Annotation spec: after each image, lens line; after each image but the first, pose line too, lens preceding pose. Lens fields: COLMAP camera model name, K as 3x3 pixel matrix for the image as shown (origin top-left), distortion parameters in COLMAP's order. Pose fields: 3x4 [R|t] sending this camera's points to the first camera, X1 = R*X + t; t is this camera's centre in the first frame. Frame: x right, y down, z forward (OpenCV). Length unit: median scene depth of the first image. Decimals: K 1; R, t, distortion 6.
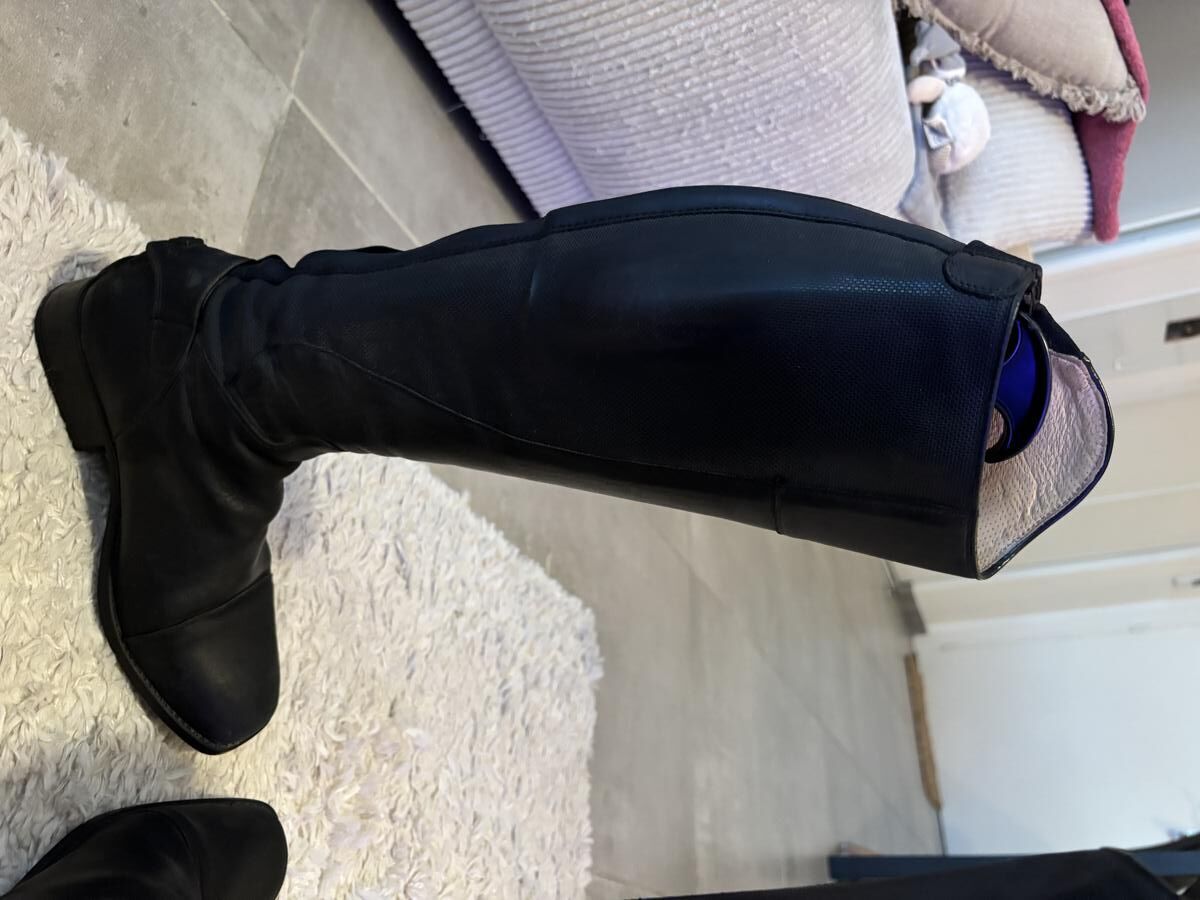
lens RADIAL K [[923.4, 0, 604.8], [0, 923.4, 450.9], [0, 0, 1]] dist [0.033499, -0.053940]
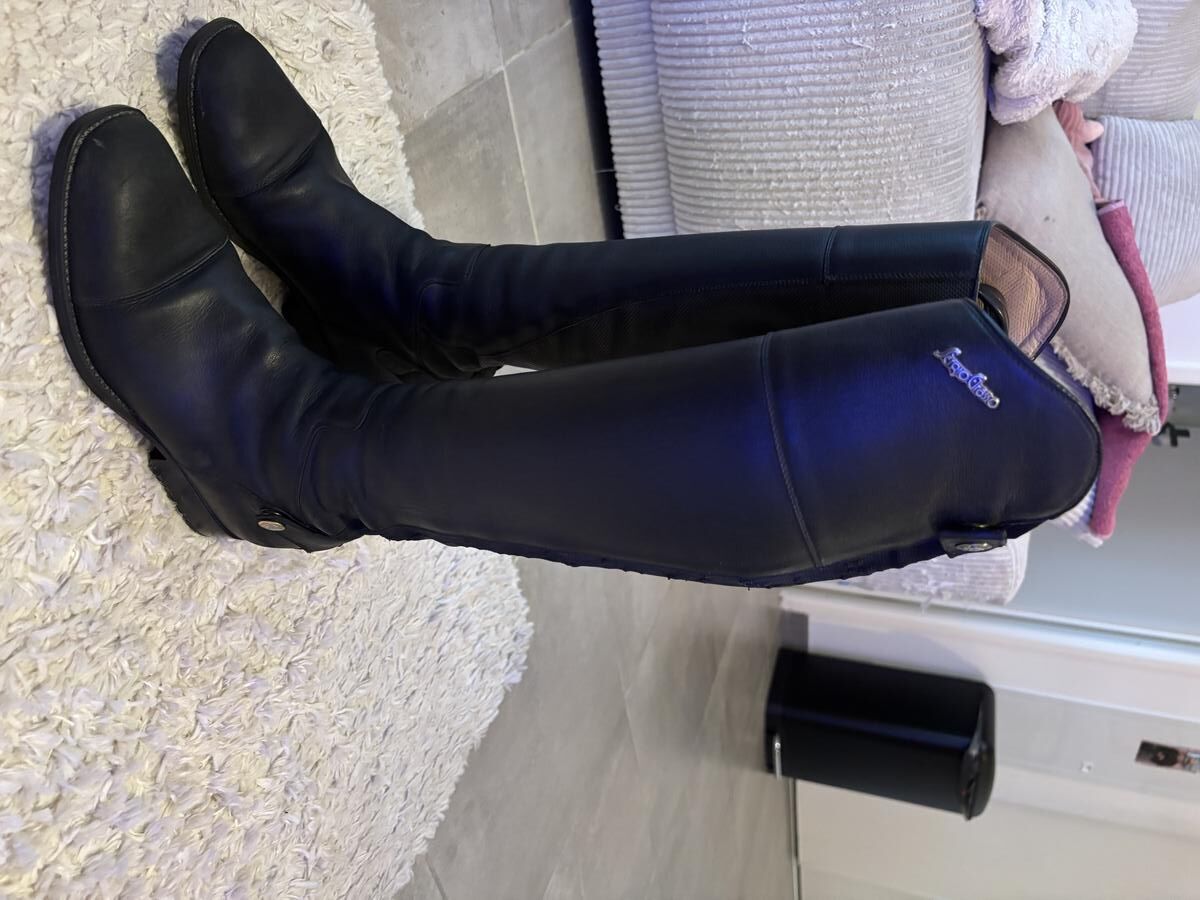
lens RADIAL K [[923.4, 0, 604.0], [0, 923.4, 453.7], [0, 0, 1]] dist [0.033499, -0.053940]
pose [[0.919679, 0.386920, -0.066954, 0.068400], [-0.389215, 0.875667, -0.285864, 0.349890], [-0.051977, 0.288963, 0.955928, -0.052802]]
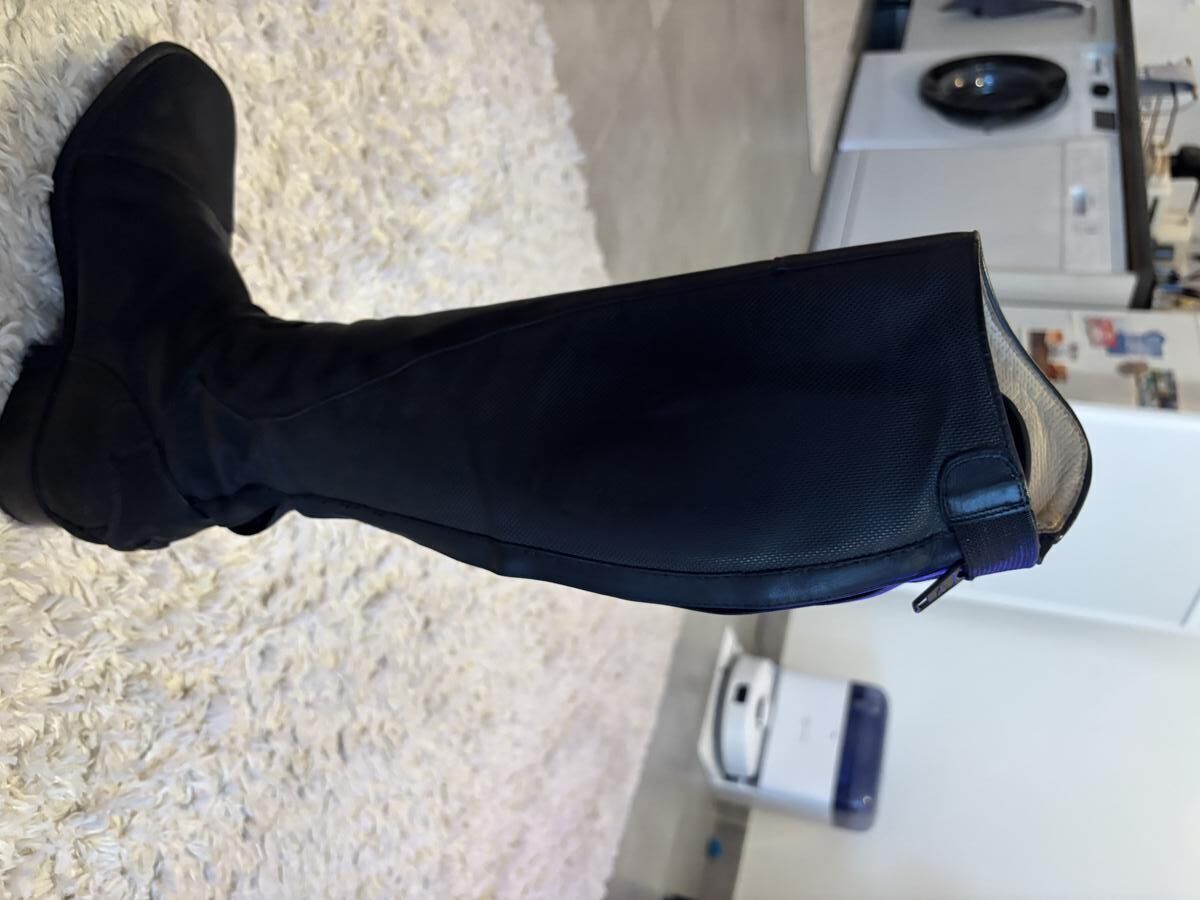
lens RADIAL K [[923.4, 0, 604.0], [0, 923.4, 445.8], [0, 0, 1]] dist [0.033499, -0.053940]
pose [[0.969221, -0.225866, -0.097953, 0.042496], [0.132209, 0.141883, 0.981015, -0.278905], [-0.207680, -0.963770, 0.167378, 0.235643]]
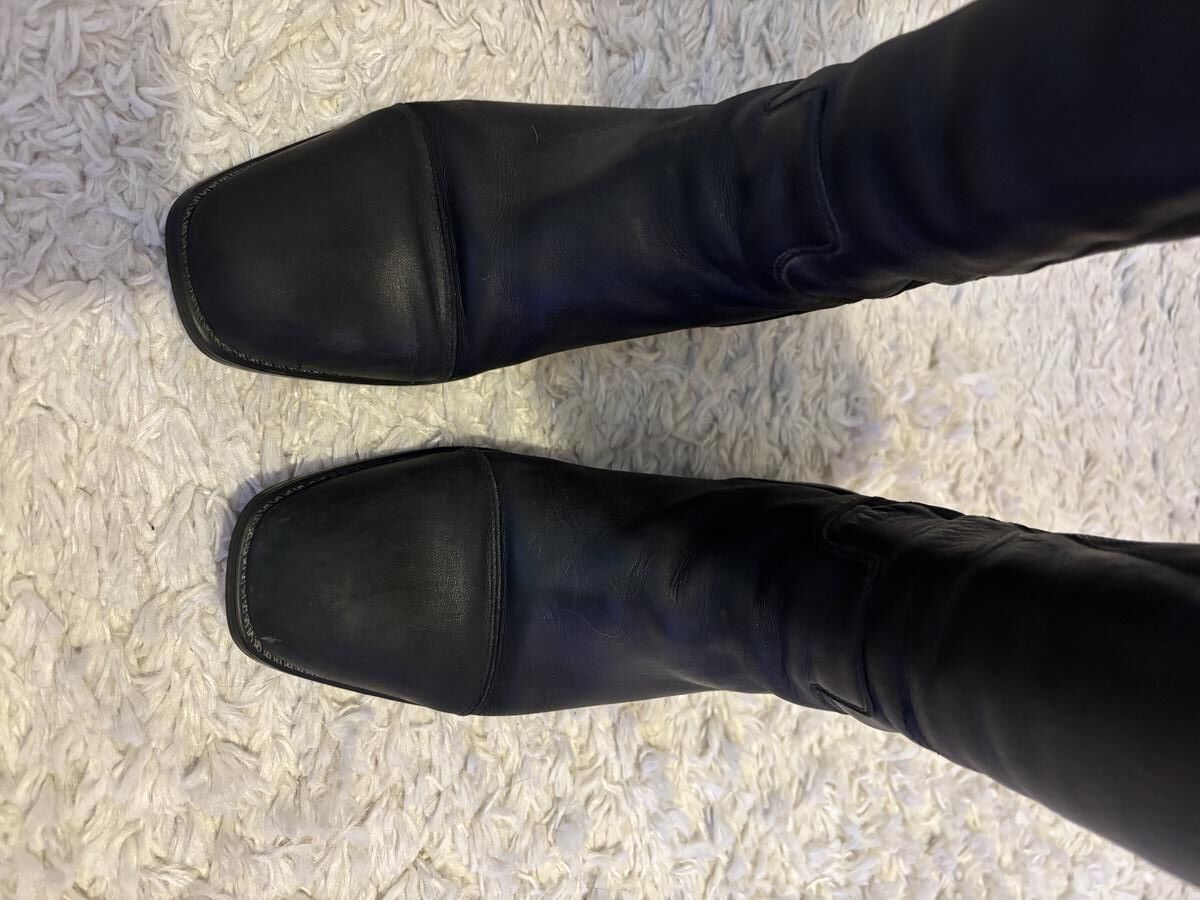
lens RADIAL K [[923.4, 0, 599.4], [0, 923.4, 441.7], [0, 0, 1]] dist [0.033499, -0.053940]
pose [[0.793076, -0.001467, -0.609121, -0.003178], [0.322793, 0.849051, 0.418232, -0.032698], [0.516561, -0.528310, 0.673835, 0.312860]]
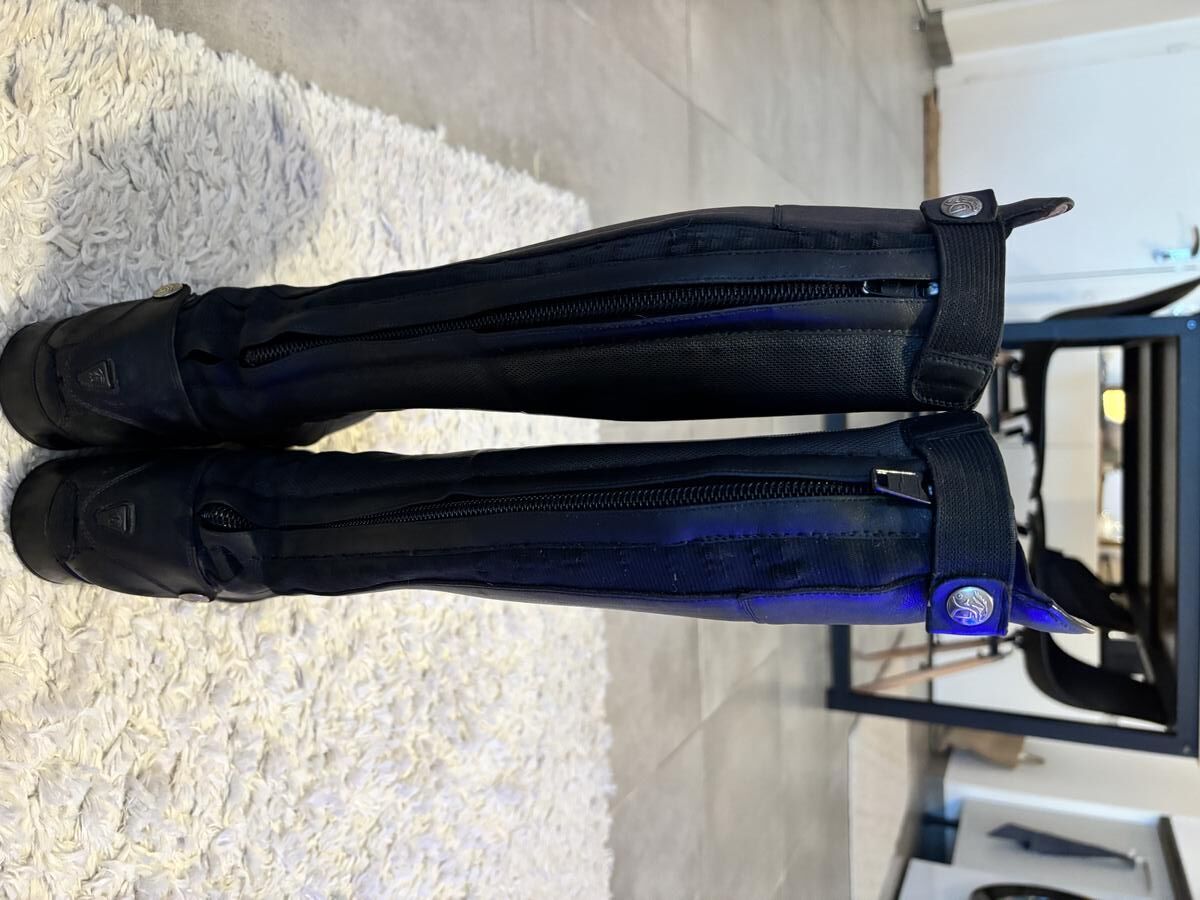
lens RADIAL K [[923.4, 0, 598.6], [0, 923.4, 445.0], [0, 0, 1]] dist [0.033499, -0.053940]
pose [[0.997799, -0.052909, -0.039978, 0.035022], [0.066252, 0.821510, 0.566332, -0.229096], [0.002878, -0.567734, 0.823207, 0.026065]]
